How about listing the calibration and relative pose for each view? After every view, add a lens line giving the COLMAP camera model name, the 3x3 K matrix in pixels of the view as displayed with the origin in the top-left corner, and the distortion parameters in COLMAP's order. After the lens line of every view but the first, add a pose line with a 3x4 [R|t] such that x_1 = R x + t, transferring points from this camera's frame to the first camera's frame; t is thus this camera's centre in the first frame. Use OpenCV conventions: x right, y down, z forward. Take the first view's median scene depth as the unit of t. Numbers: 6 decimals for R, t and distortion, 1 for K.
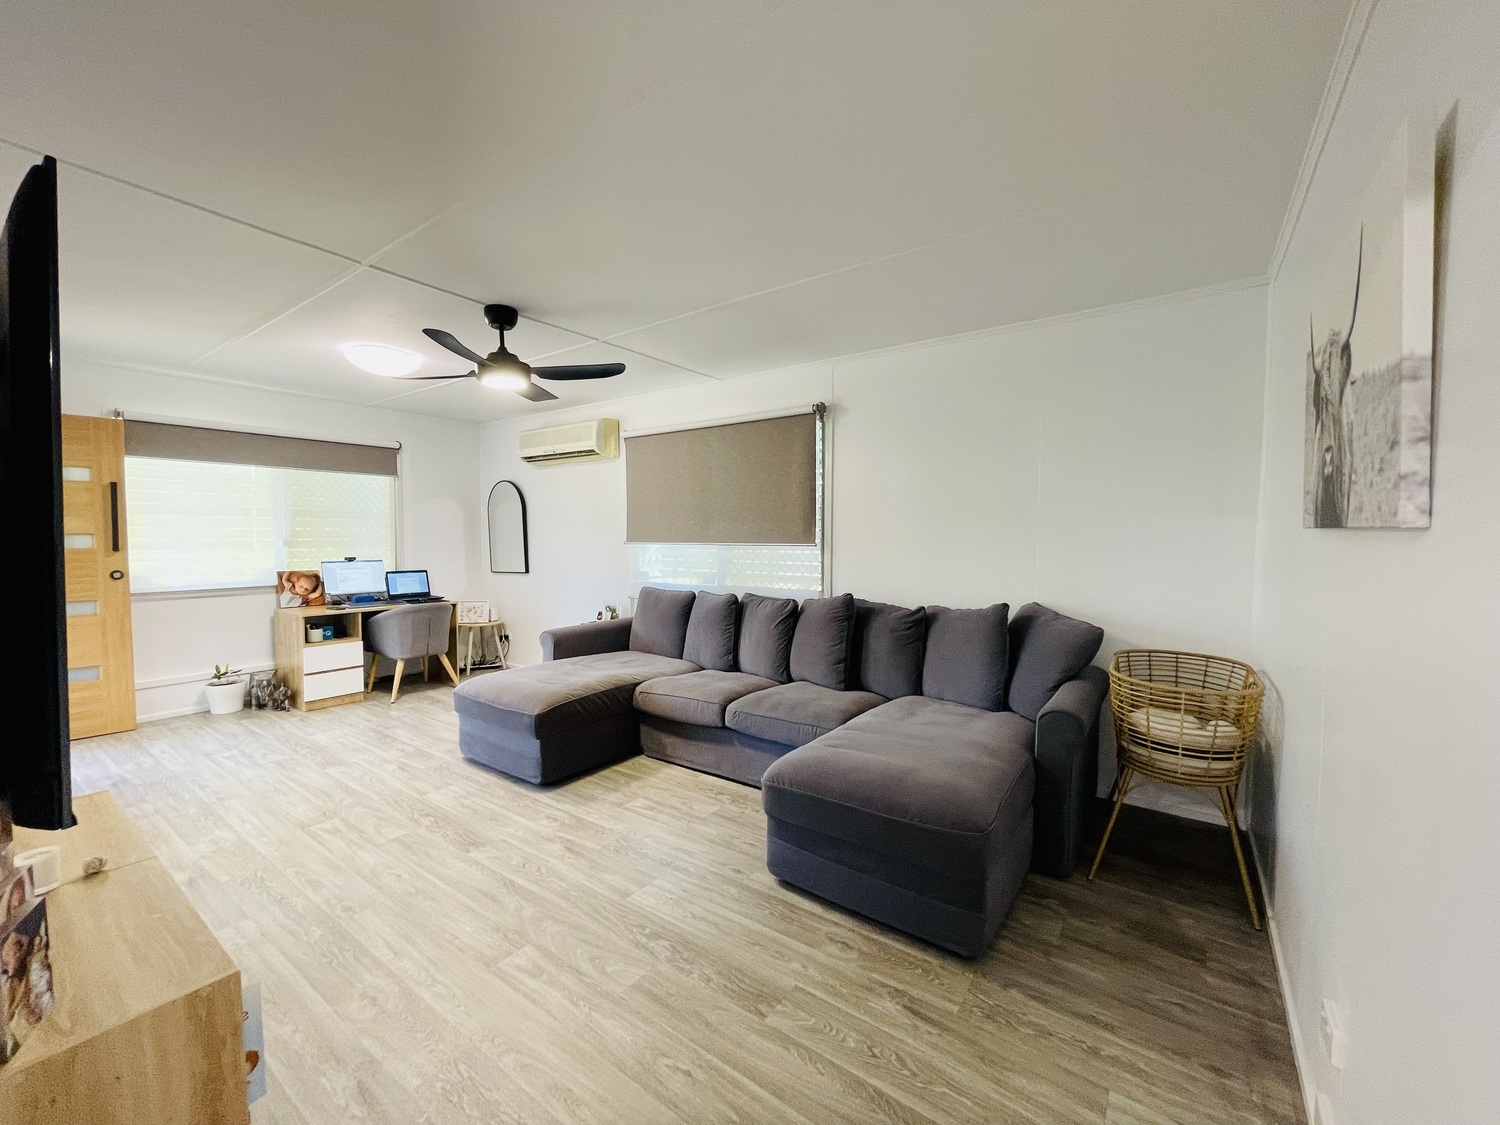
lens RADIAL K [[613.6, 0, 747.1], [0, 613.6, 568.4], [0, 0, 1]] dist [0.012564, 0.000312]
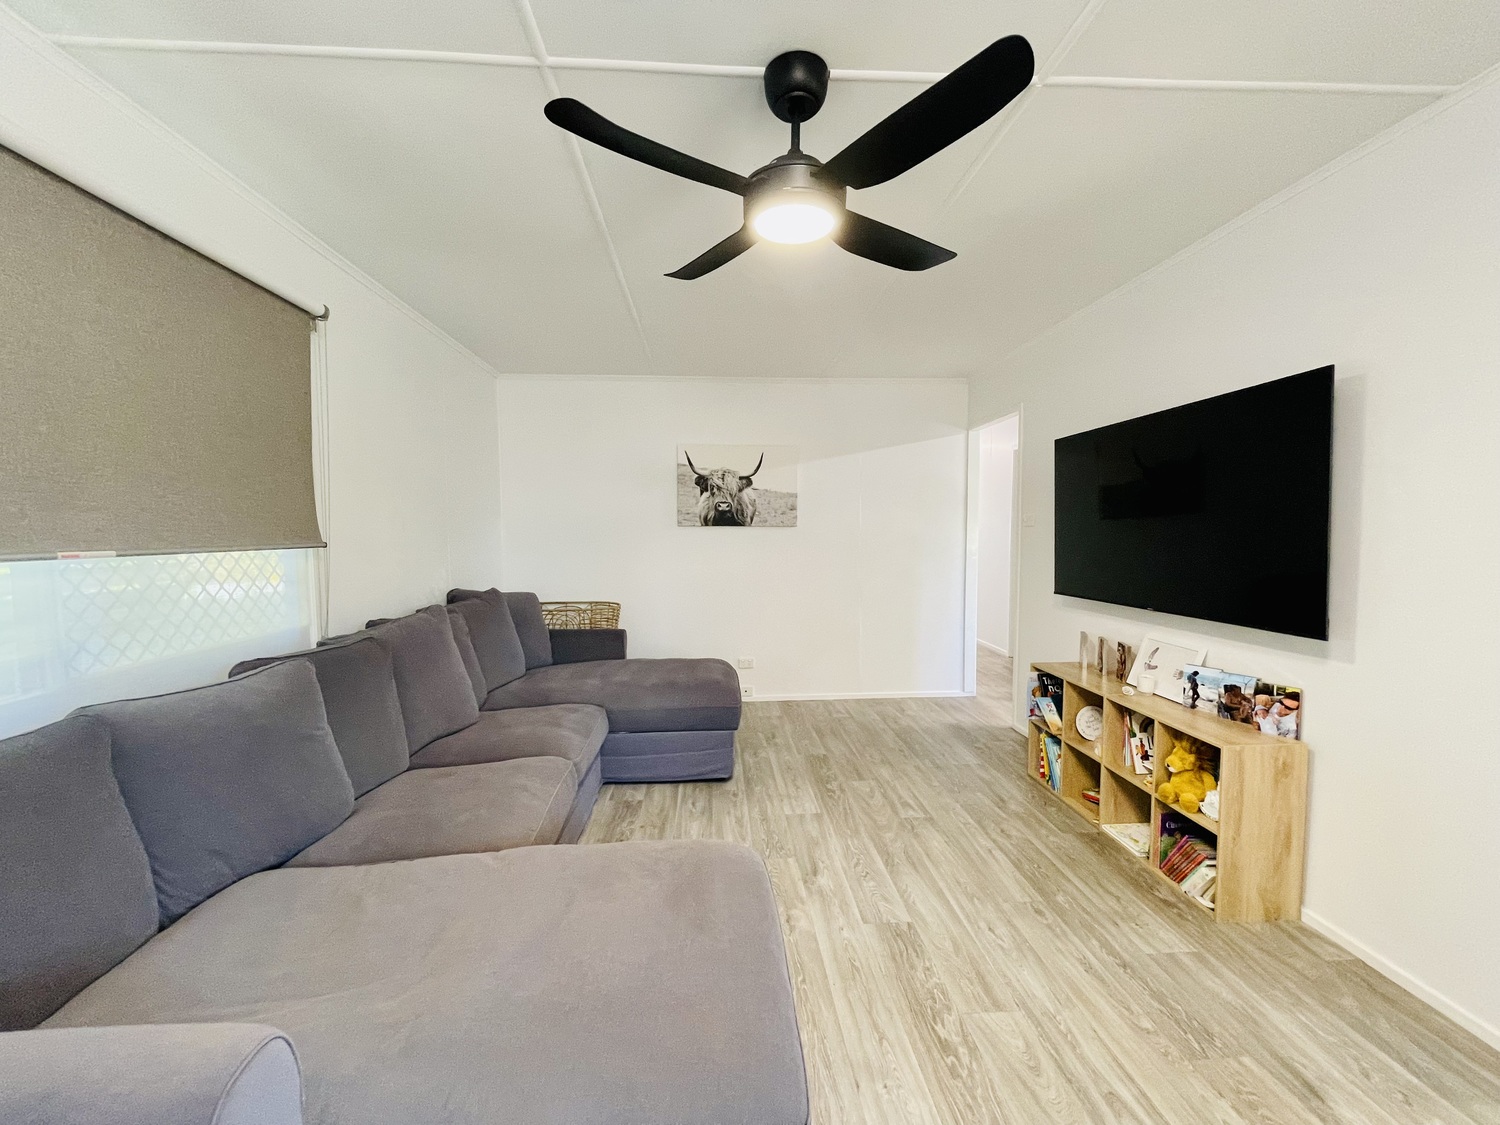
lens RADIAL K [[596.5, 0, 746.0], [0, 596.5, 569.4], [0, 0, 1]] dist [0.000723, 0.000064]
pose [[-0.634231, -0.044299, 0.771874, -0.922118], [0.050327, 0.993874, 0.098392, -0.081276], [-0.771504, 0.101249, -0.628116, 1.654981]]
